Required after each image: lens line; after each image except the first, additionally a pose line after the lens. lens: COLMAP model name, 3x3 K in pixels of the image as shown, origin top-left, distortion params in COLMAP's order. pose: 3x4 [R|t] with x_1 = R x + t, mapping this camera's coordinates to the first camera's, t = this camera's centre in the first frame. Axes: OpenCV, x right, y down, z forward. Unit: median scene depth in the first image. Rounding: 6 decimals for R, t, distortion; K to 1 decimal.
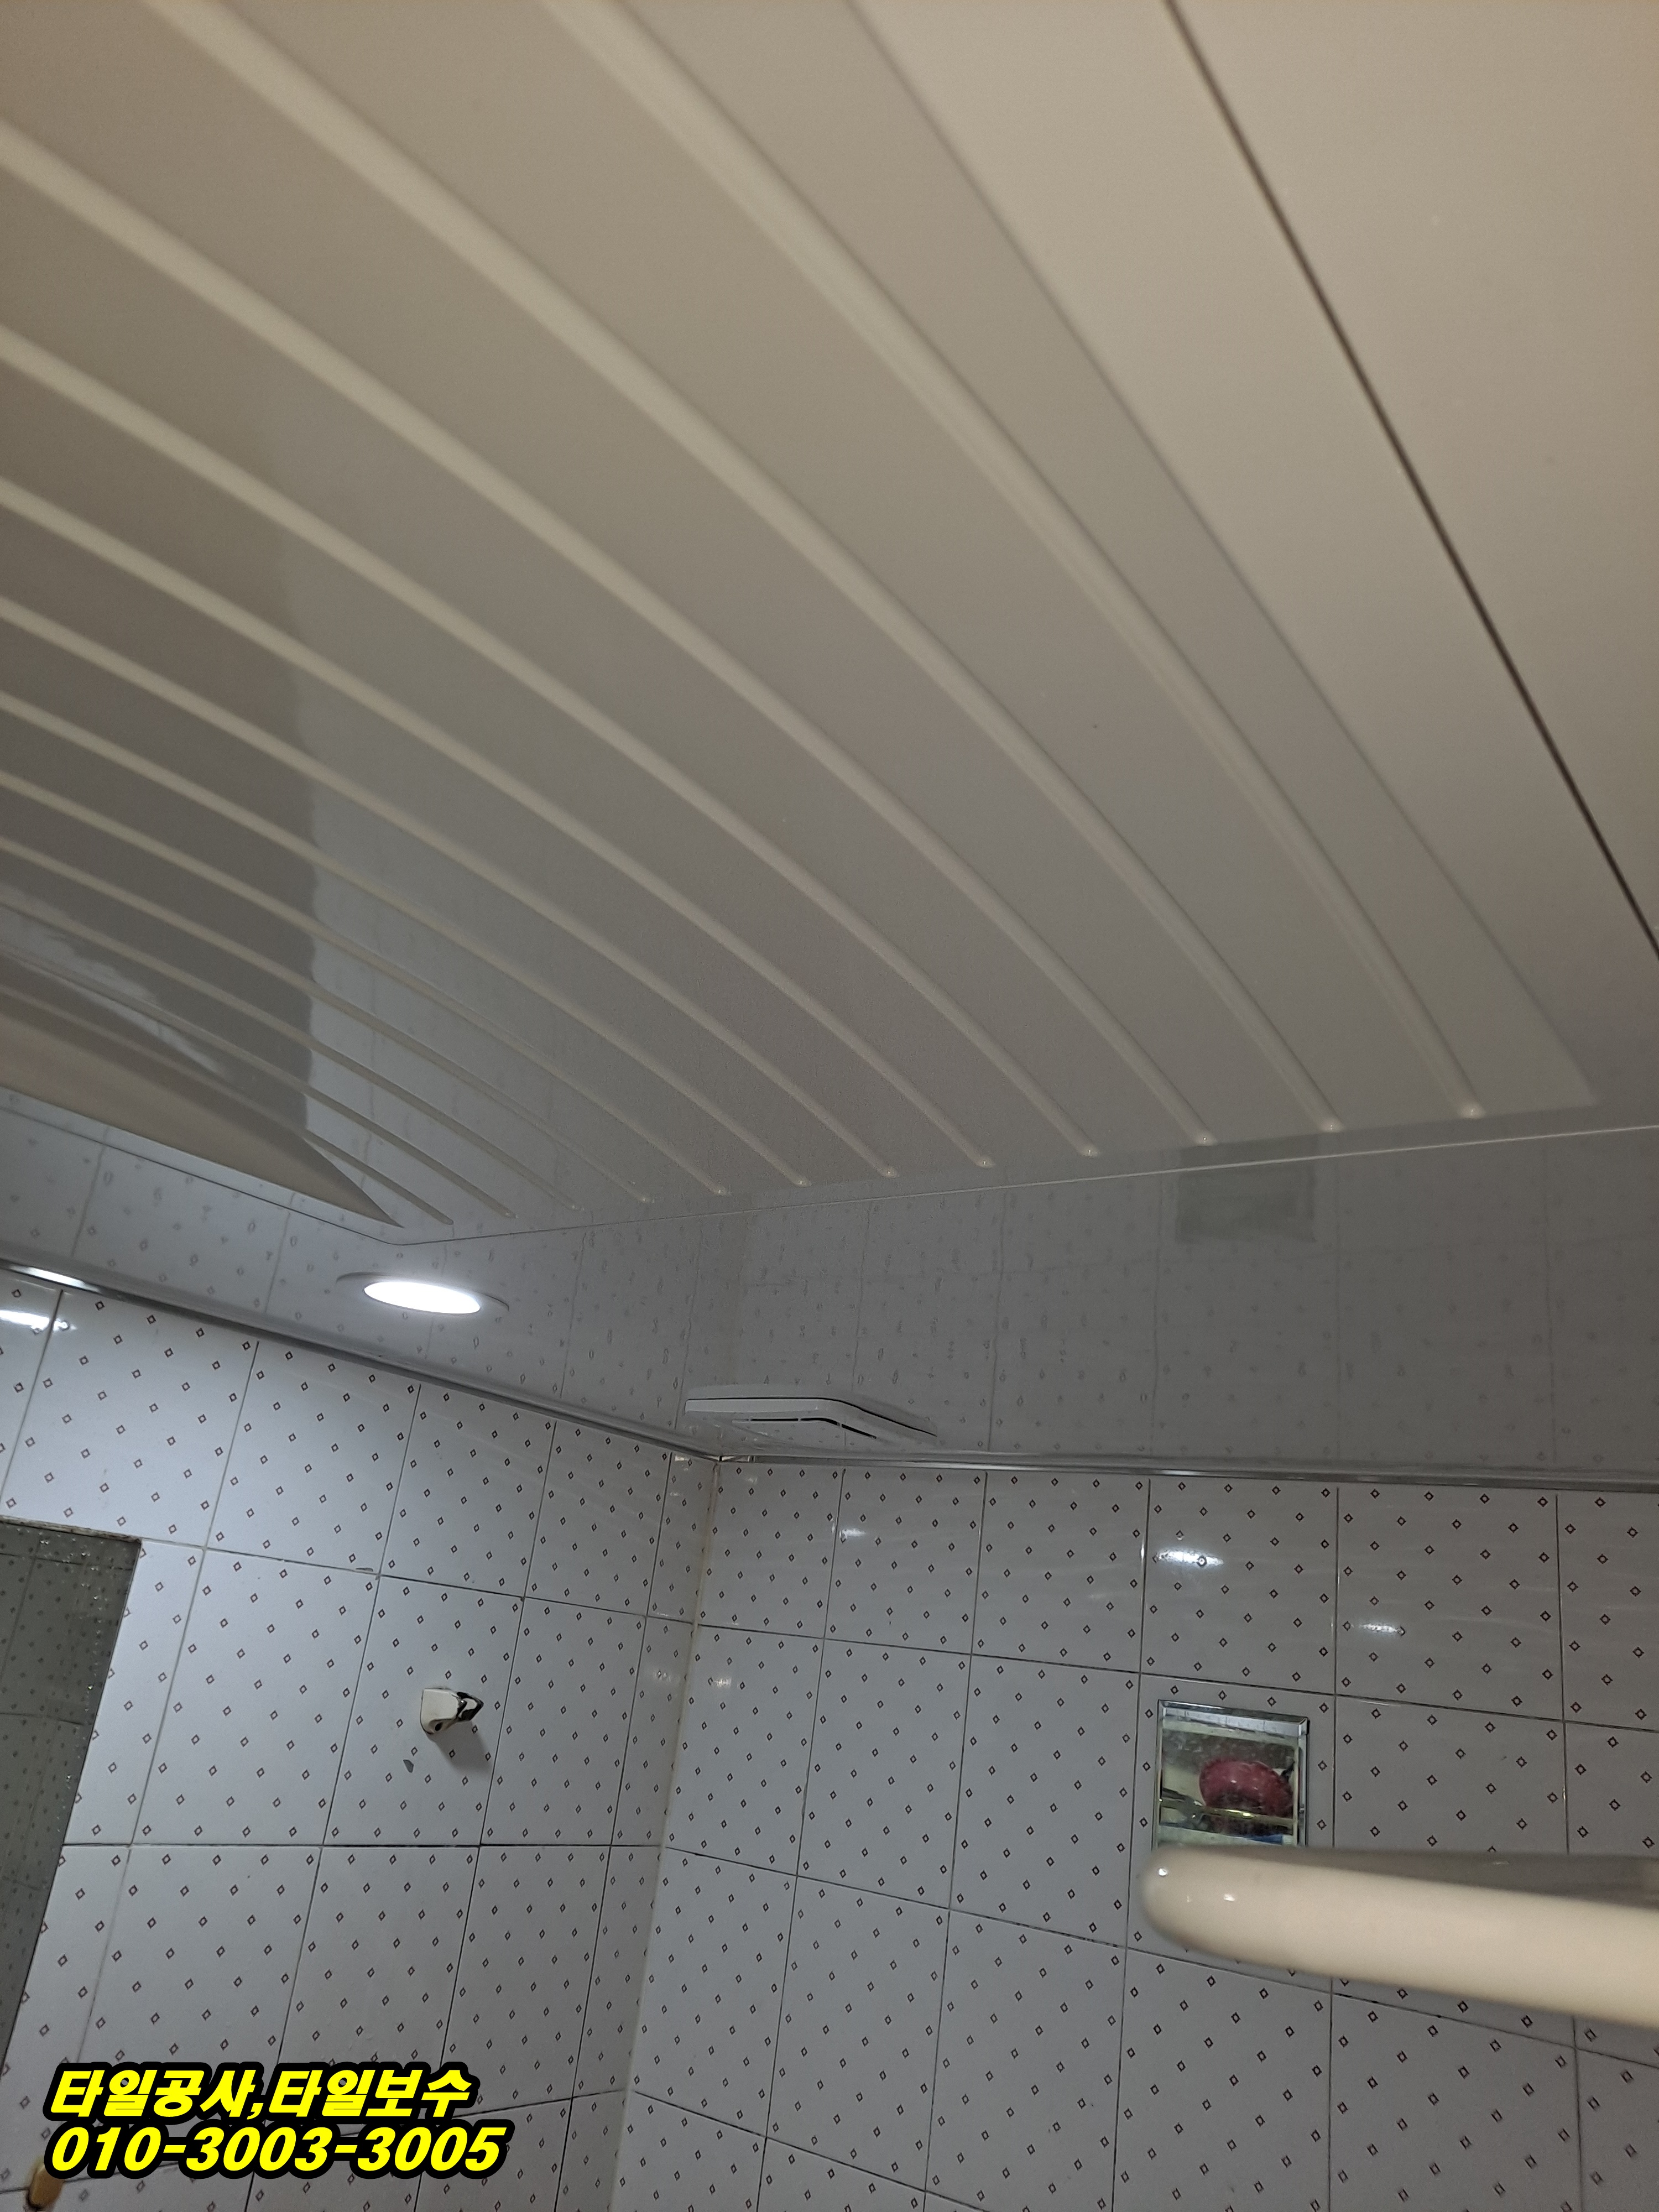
lens RADIAL K [[1614.7, 0, 832.4], [0, 1614.7, 1106.9], [0, 0, 1]] dist [0.046971, -0.042820]
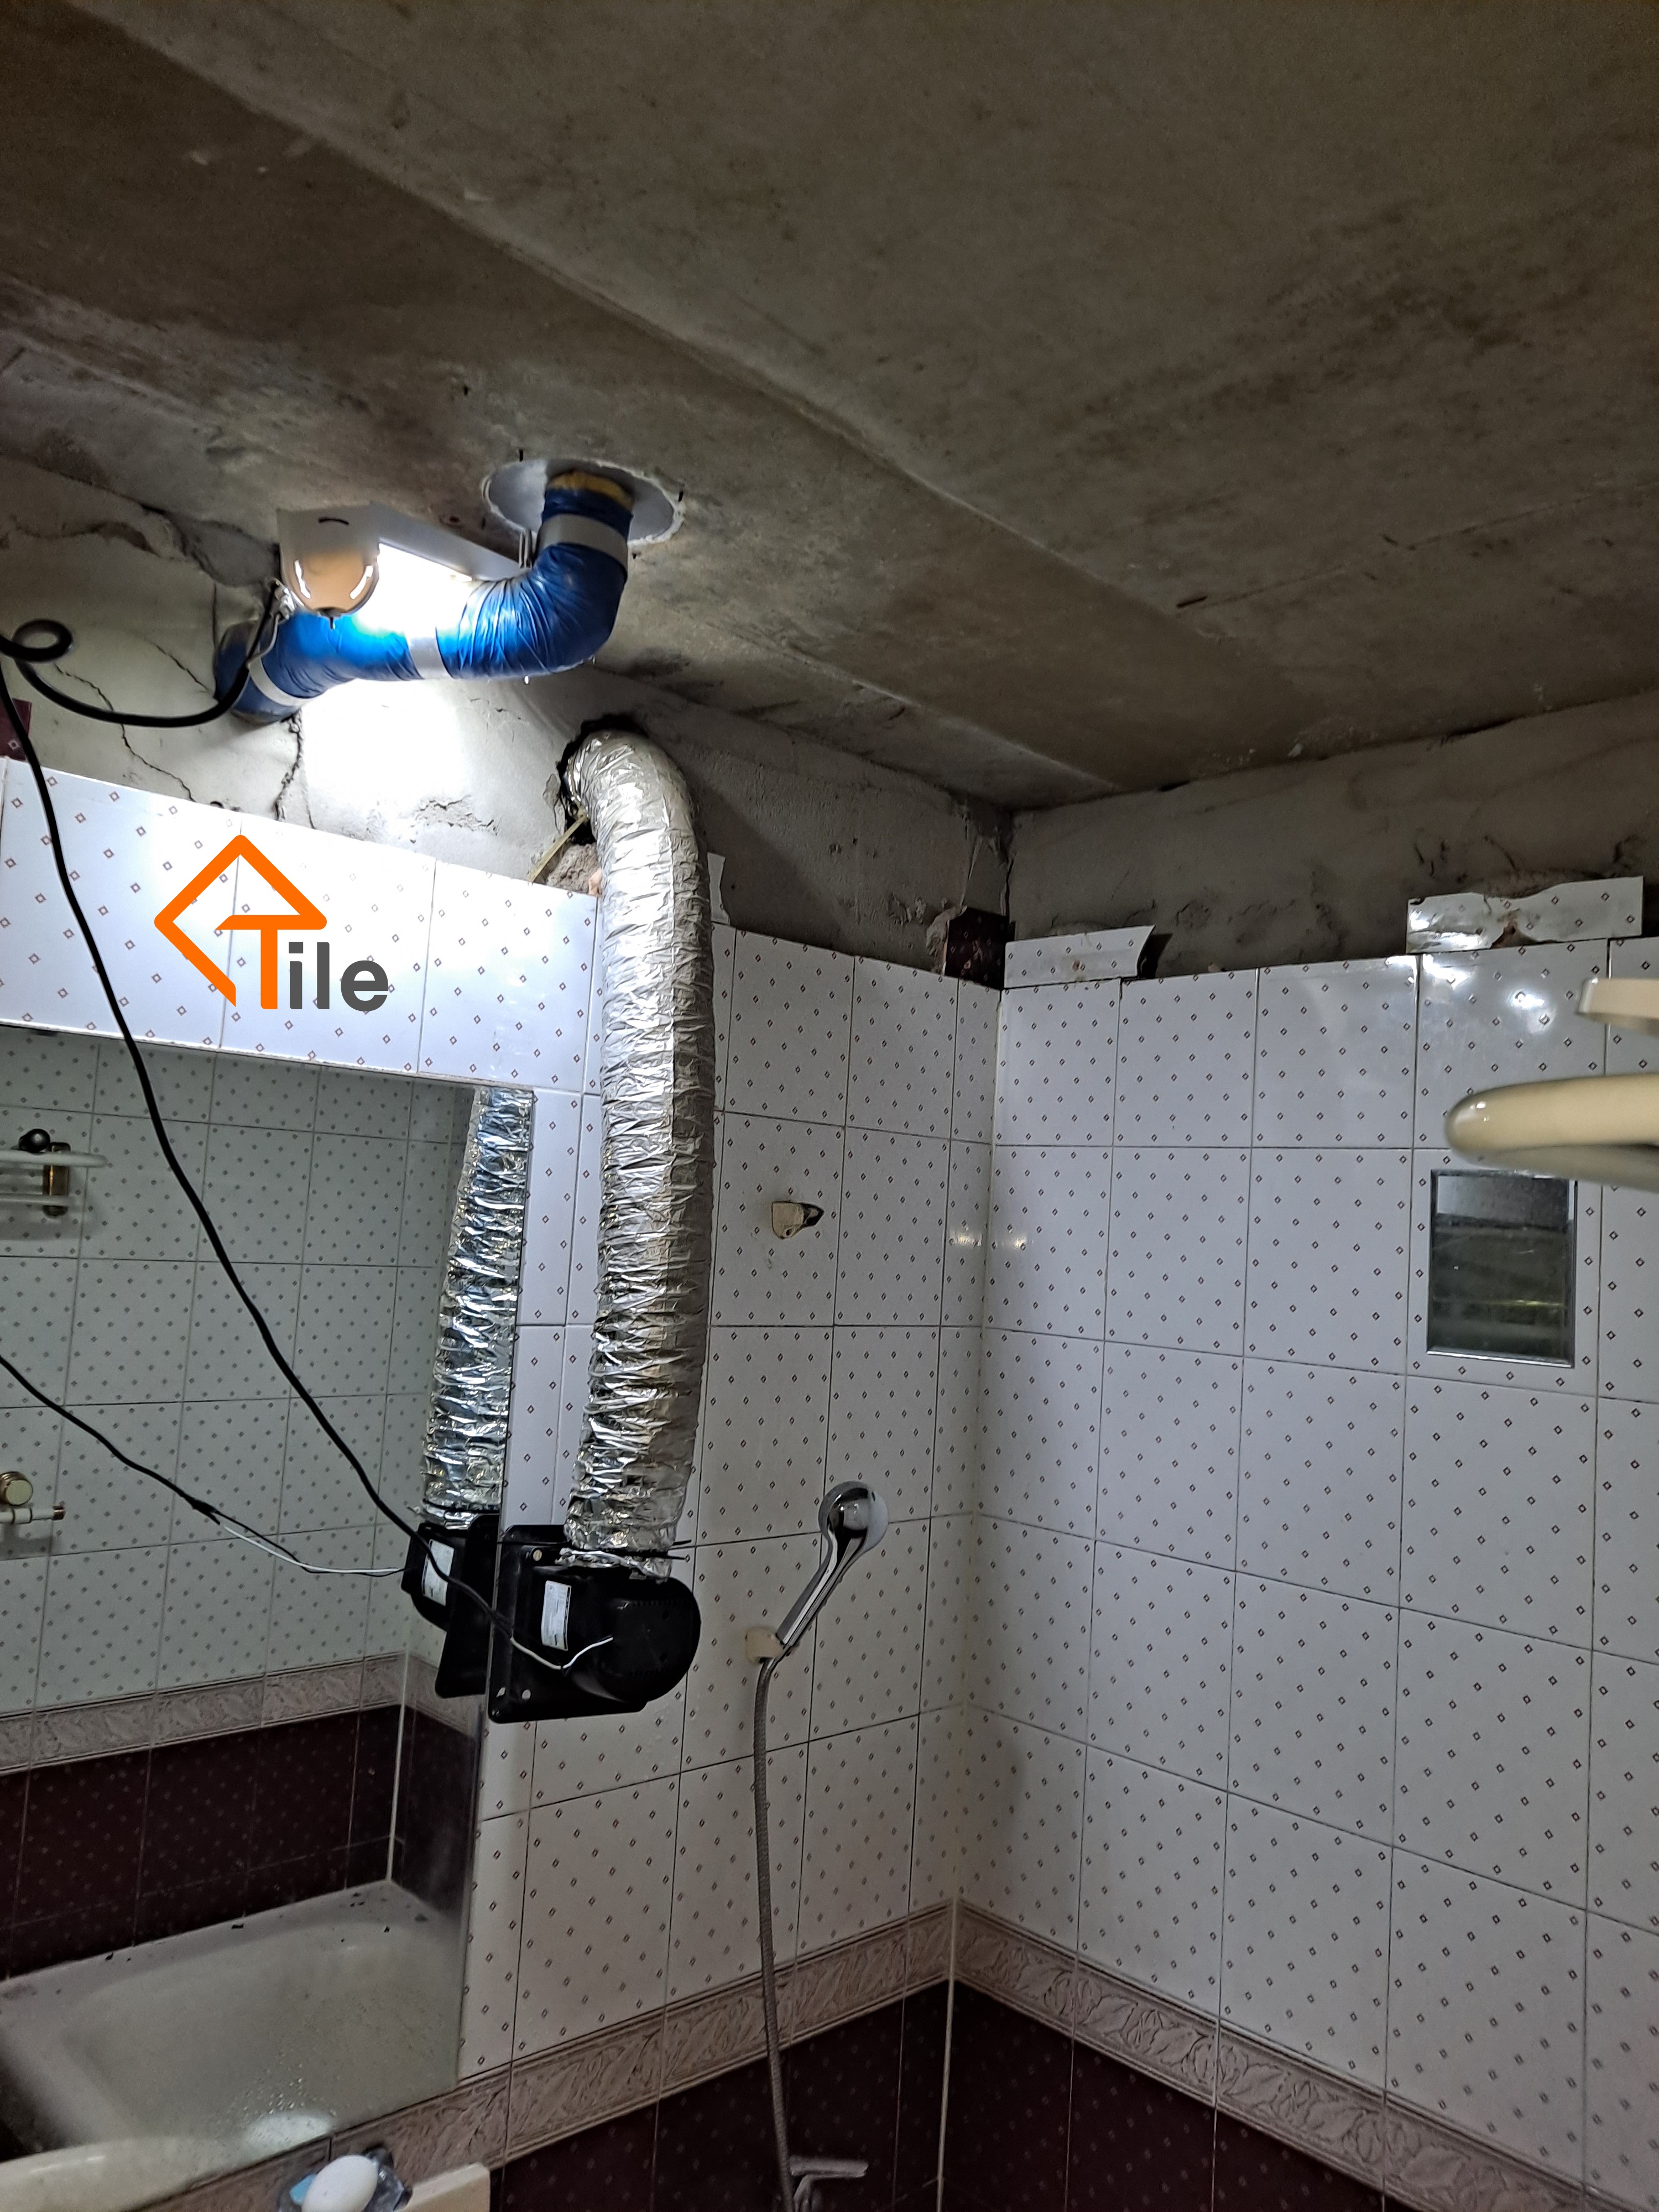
lens RADIAL K [[1614.7, 0, 830.2], [0, 1614.7, 1100.3], [0, 0, 1]] dist [0.046971, -0.042820]
pose [[0.984802, -0.073752, -0.157241, -0.022133], [0.109981, 0.965524, 0.235941, 0.017104], [0.134419, -0.249649, 0.958961, -0.090057]]
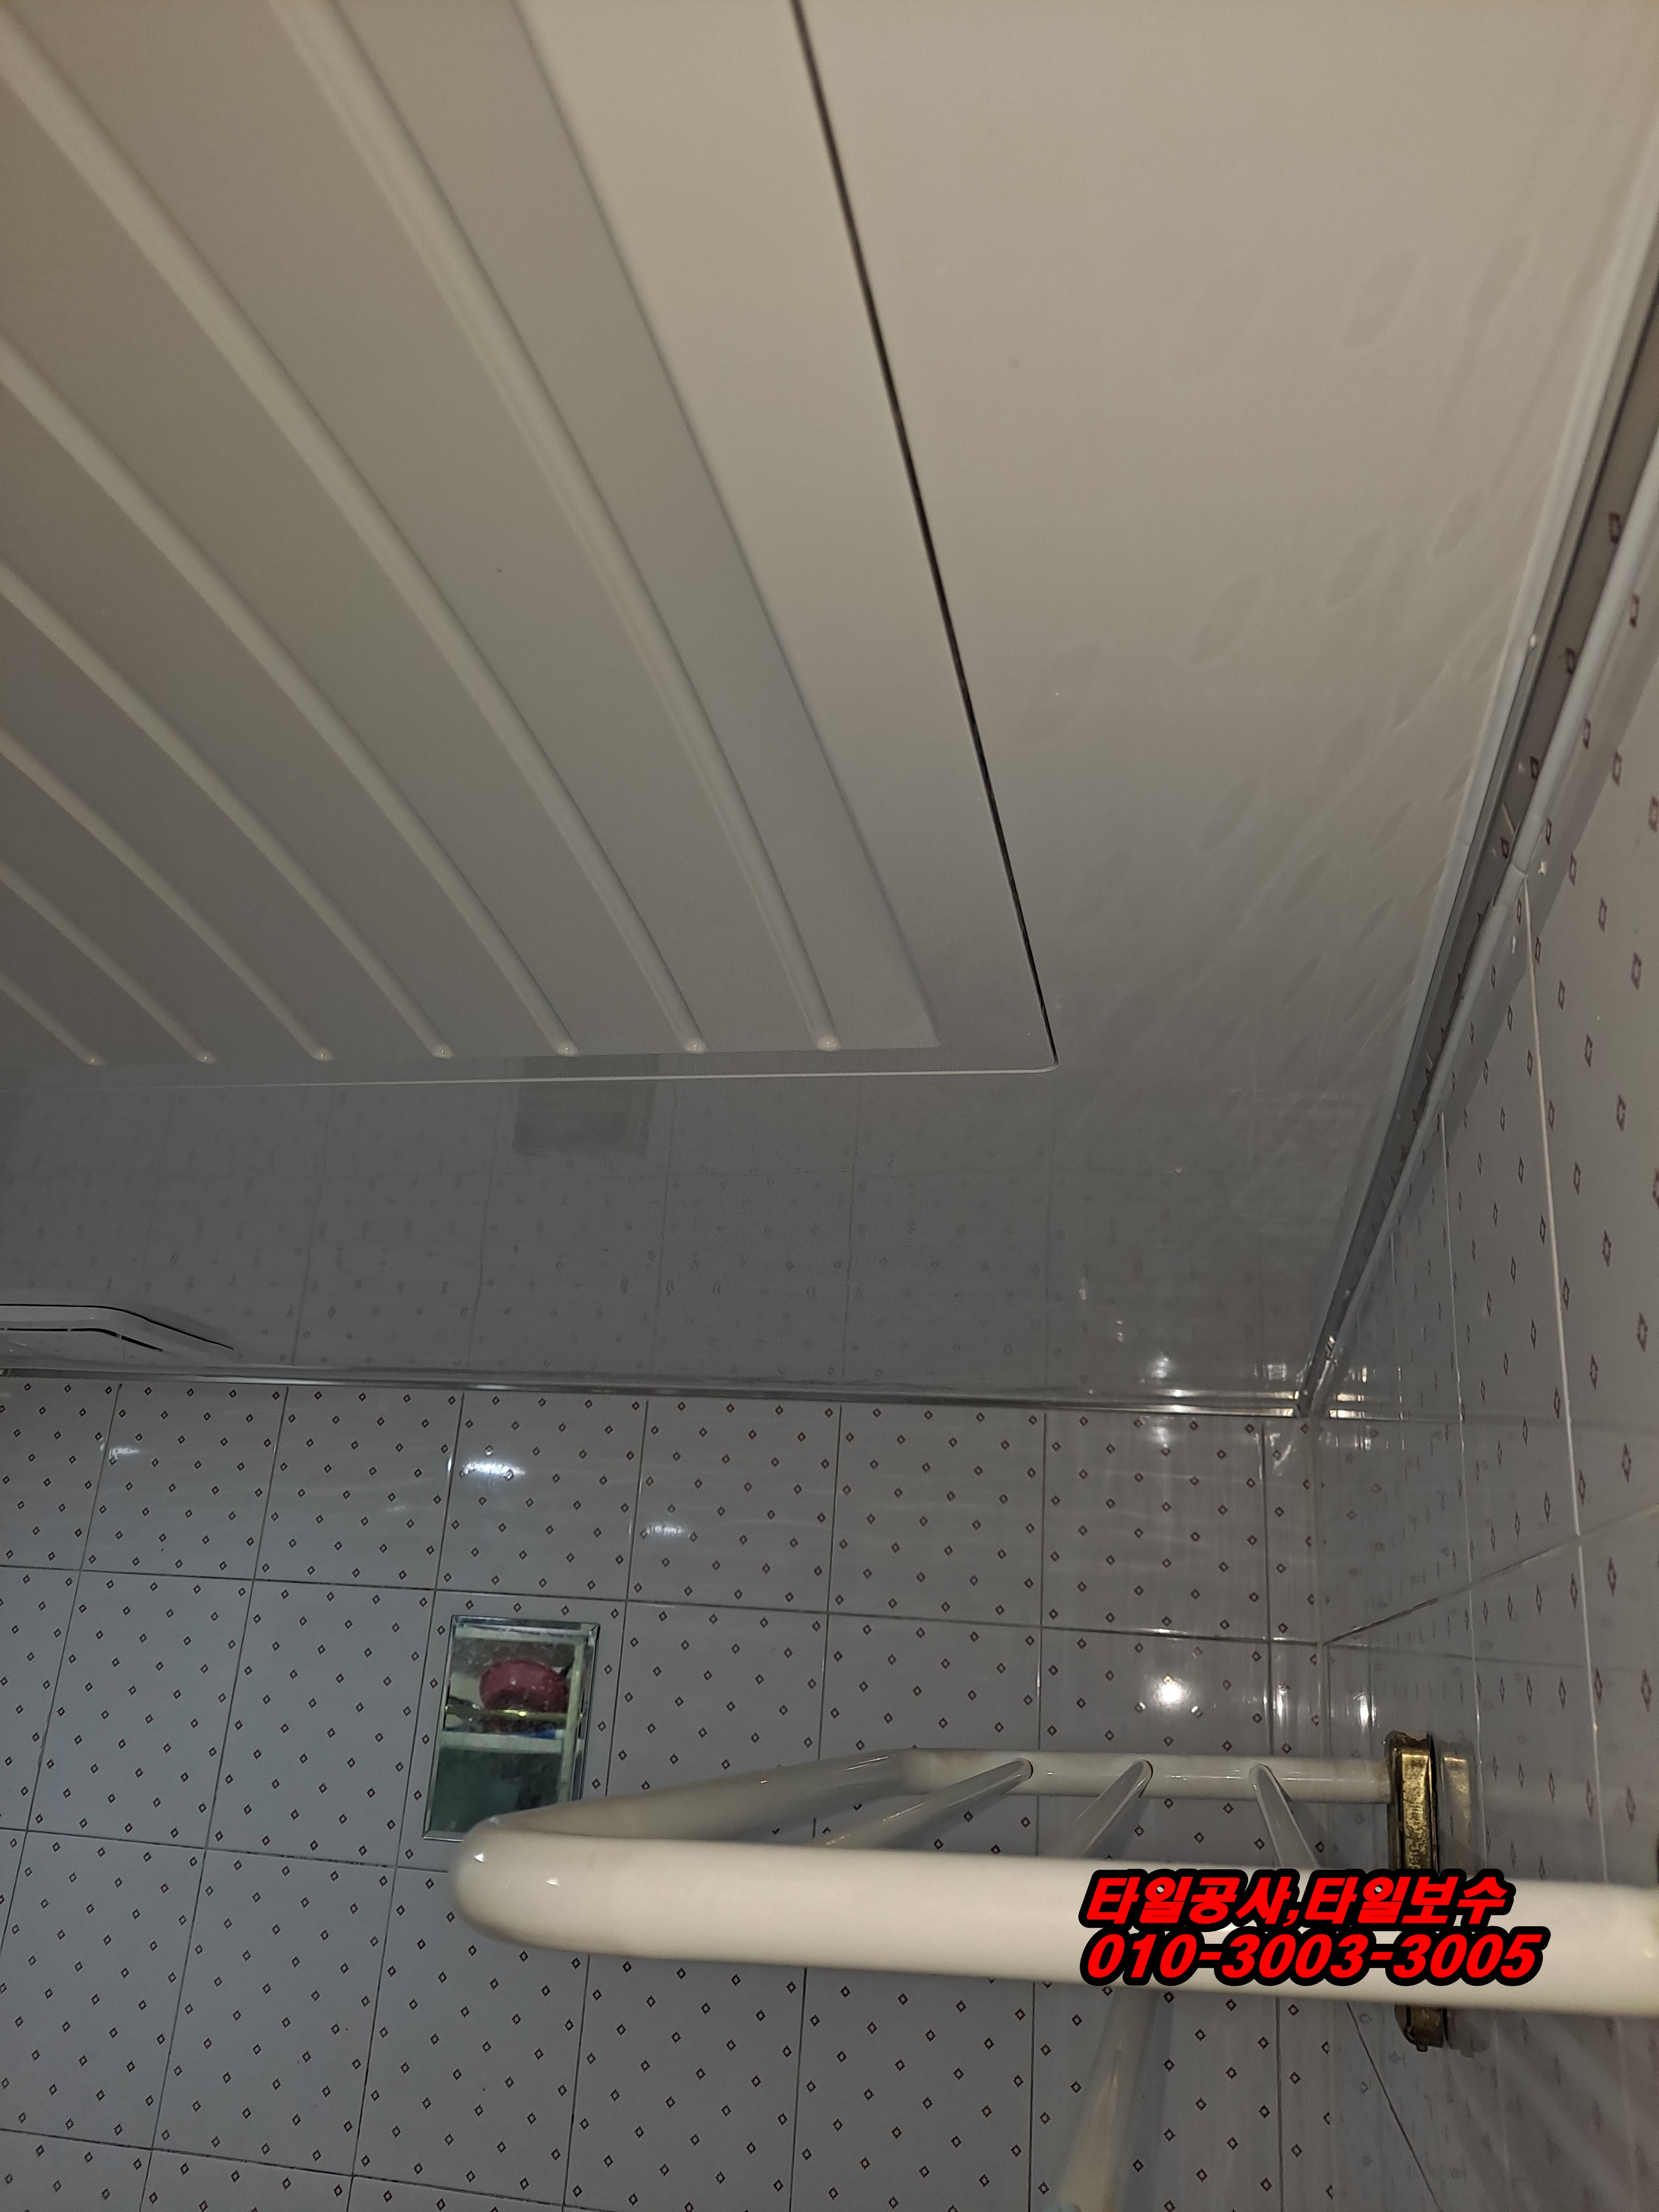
lens RADIAL K [[1614.7, 0, 827.4], [0, 1614.7, 1107.1], [0, 0, 1]] dist [0.046971, -0.042820]
pose [[0.916170, 0.069049, 0.394798, -0.000678], [-0.090656, 0.995220, 0.036317, 0.002364], [-0.390403, -0.069063, 0.918050, 0.029950]]
